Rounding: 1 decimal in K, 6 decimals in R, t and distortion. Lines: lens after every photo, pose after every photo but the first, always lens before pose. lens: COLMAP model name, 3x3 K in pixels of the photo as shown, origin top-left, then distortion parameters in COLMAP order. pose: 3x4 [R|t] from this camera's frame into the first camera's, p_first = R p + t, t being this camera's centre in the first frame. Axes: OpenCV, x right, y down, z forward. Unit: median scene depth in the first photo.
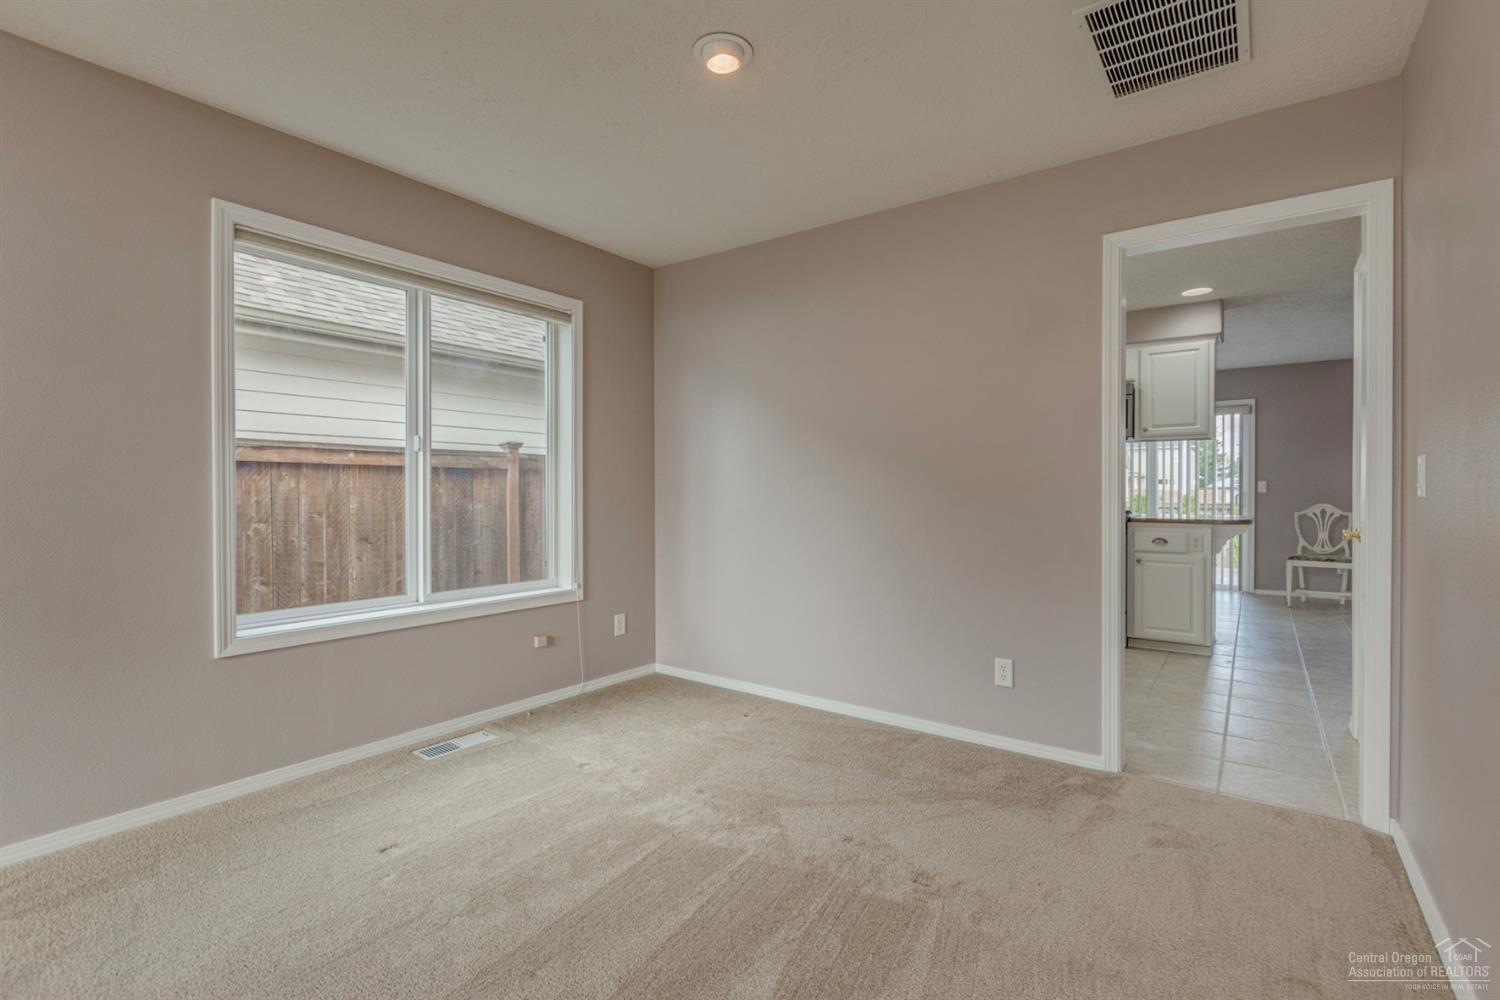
lens RADIAL K [[691.4, 0, 749.1], [0, 691.4, 497.7], [0, 0, 1]] dist [0.009725, -0.001405]
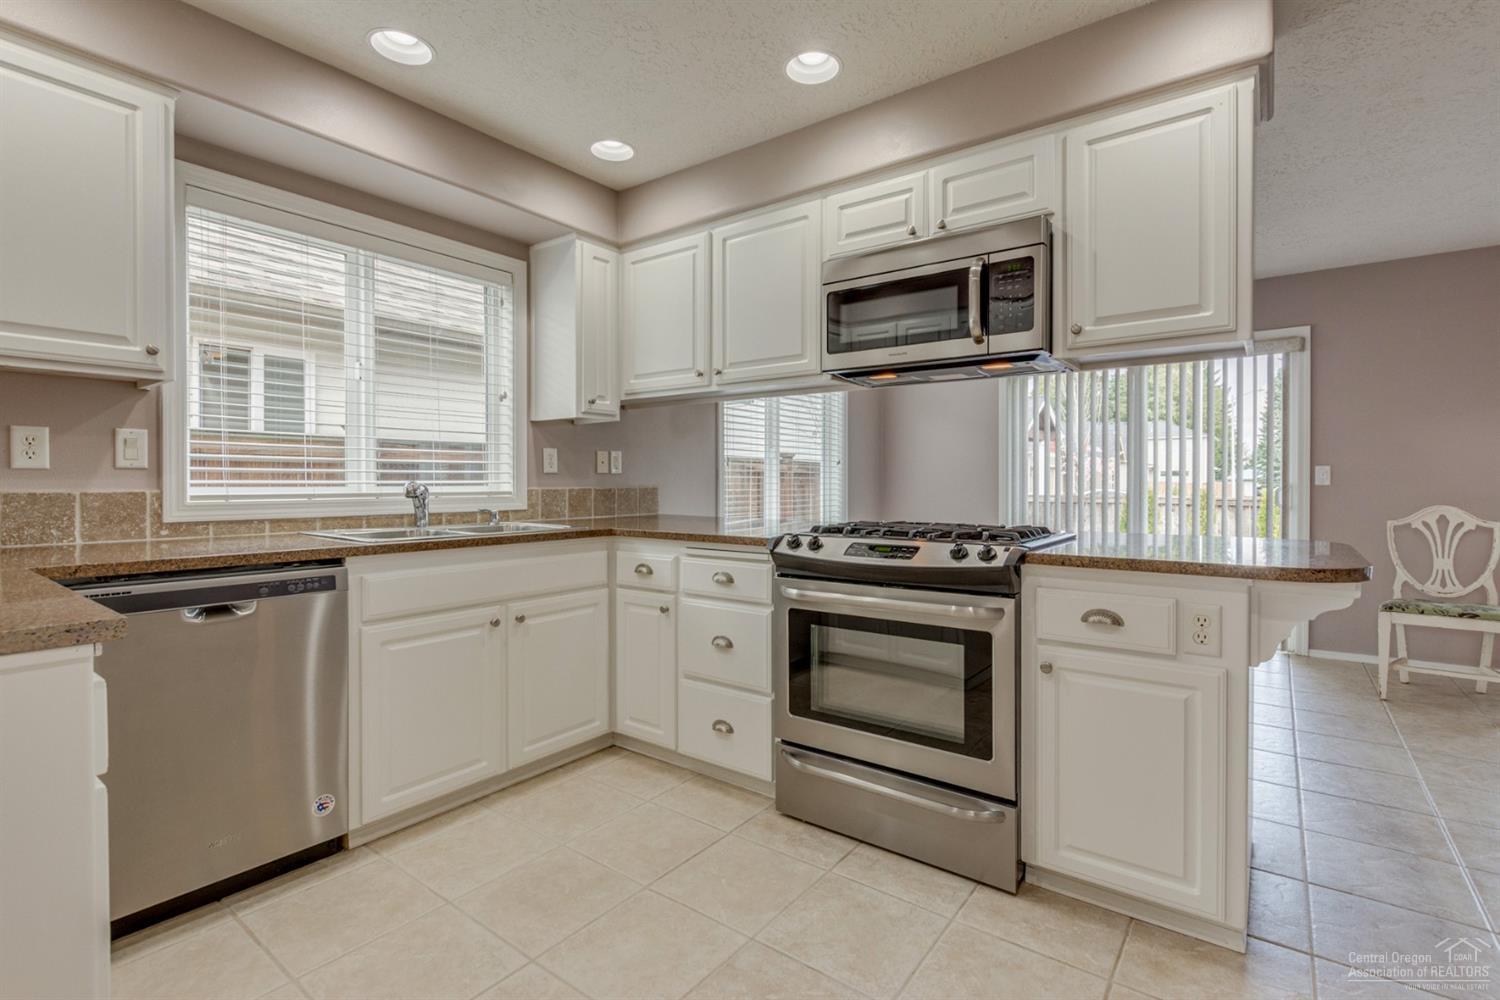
lens RADIAL K [[691.4, 0, 746.1], [0, 691.4, 488.2], [0, 0, 1]] dist [0.009725, -0.001405]
pose [[0.999806, 0.000970, -0.019688, 0.287247], [-0.001014, 0.999997, -0.002205, -0.003414], [0.019686, 0.002224, 0.999804, 0.440223]]
